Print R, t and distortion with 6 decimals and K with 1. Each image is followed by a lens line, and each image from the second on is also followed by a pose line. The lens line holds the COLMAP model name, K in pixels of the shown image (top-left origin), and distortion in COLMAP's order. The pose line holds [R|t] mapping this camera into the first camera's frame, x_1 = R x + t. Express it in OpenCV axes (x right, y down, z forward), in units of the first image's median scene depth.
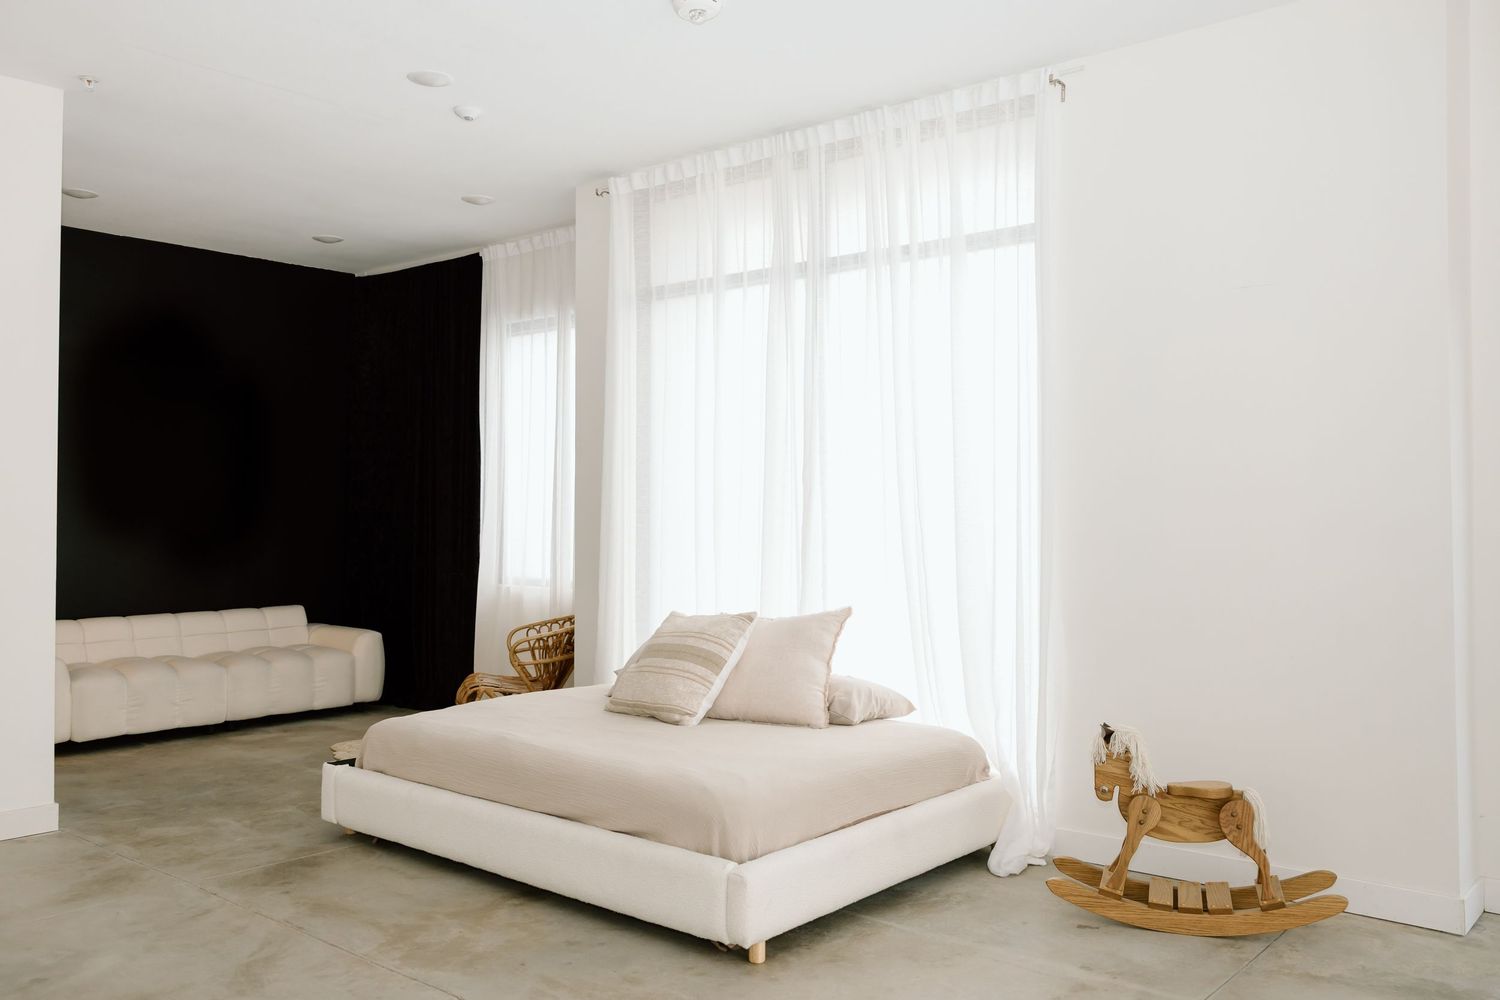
lens RADIAL K [[1216.4, 0, 745.7], [0, 1216.4, 486.1], [0, 0, 1]] dist [0.000437, 0.002050]
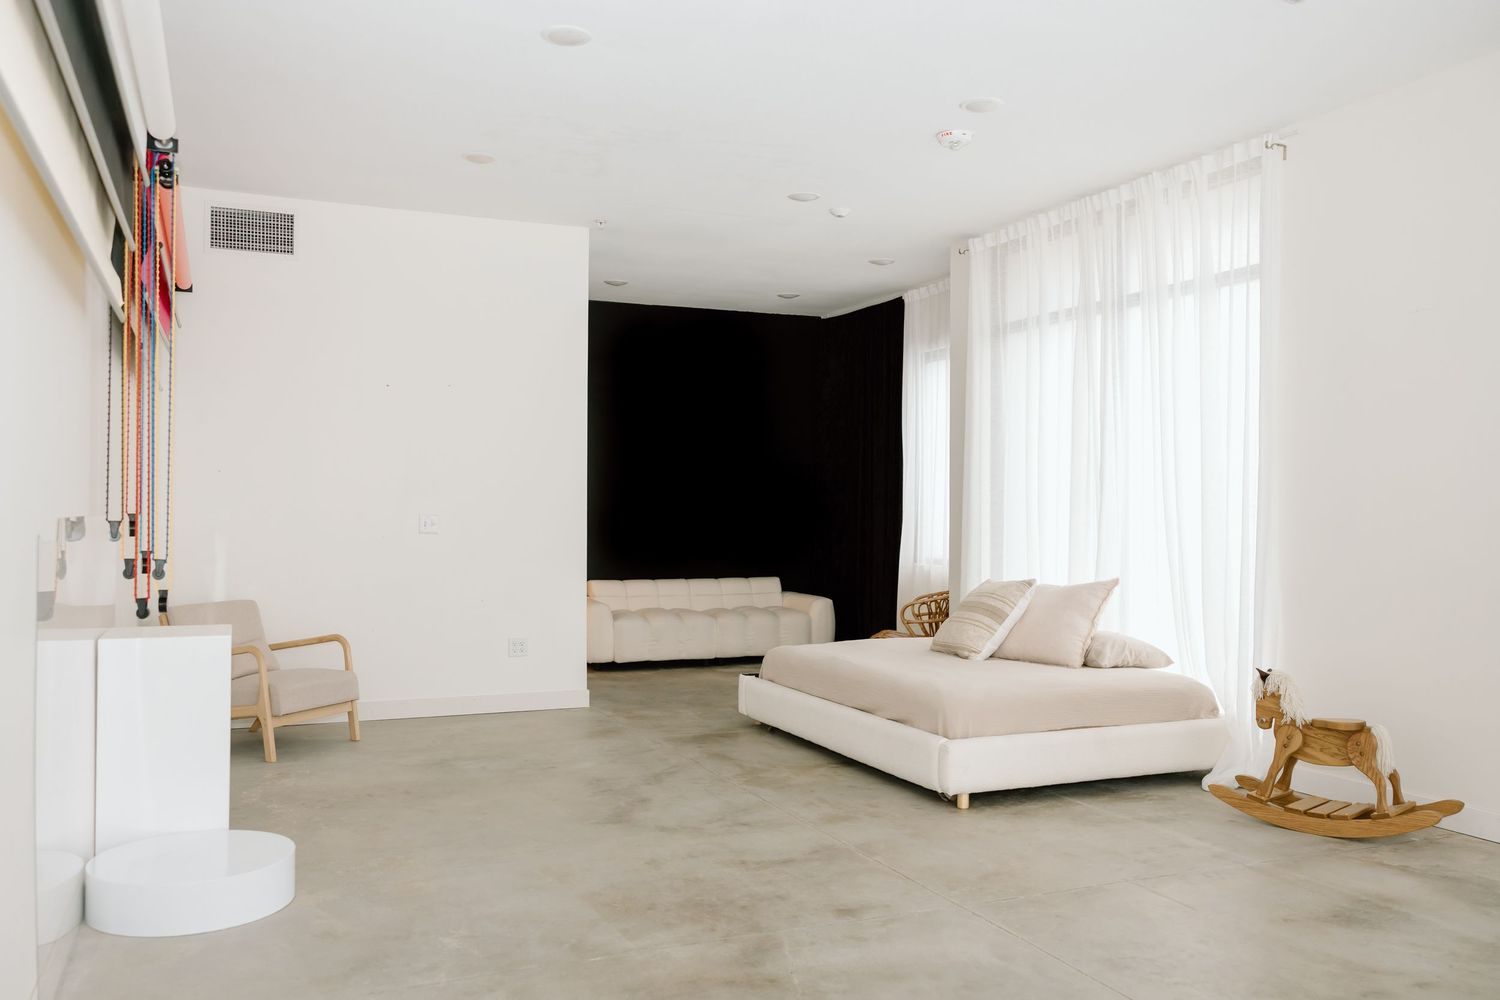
lens RADIAL K [[1232.5, 0, 750.0], [0, 1232.5, 500.0], [0, 0, 1]] dist [-0.003885, 0.000175]
pose [[0.896275, -0.001208, -0.443497, 0.297410], [0.006552, 0.999923, 0.010518, 0.002497], [0.443451, -0.012333, 0.896214, -0.296545]]
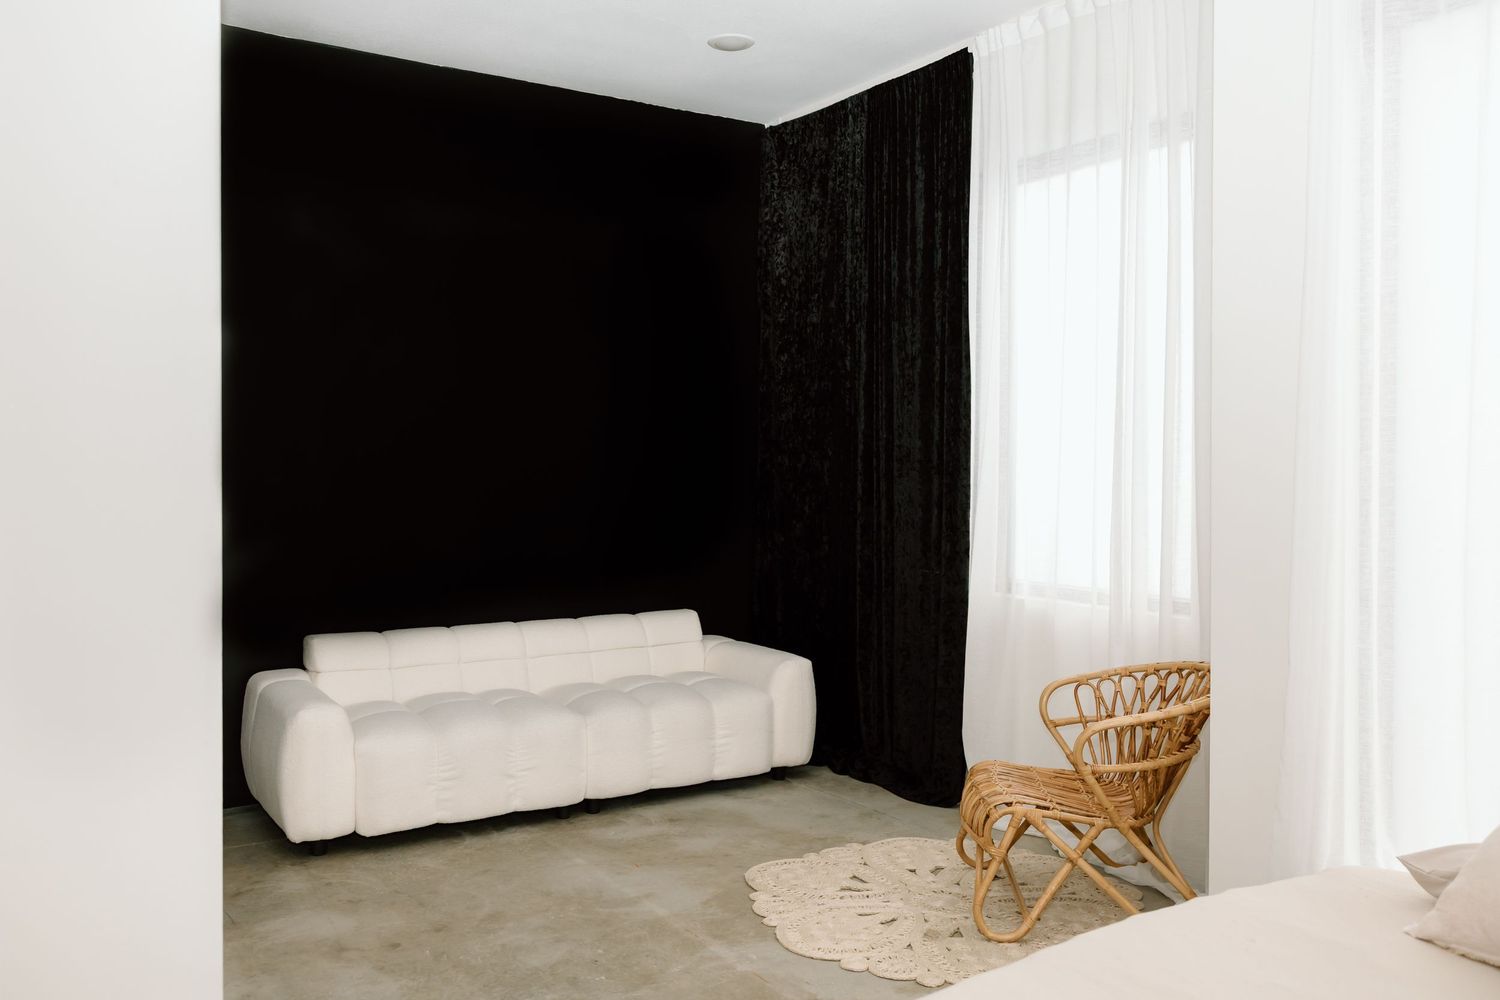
lens RADIAL K [[1216.4, 0, 745.7], [0, 1216.4, 486.1], [0, 0, 1]] dist [0.000437, 0.002050]
pose [[0.955318, 0.008711, -0.295452, -0.214658], [0.002259, 0.999321, 0.036767, 0.007357], [0.295572, -0.035792, 0.954650, 0.566882]]
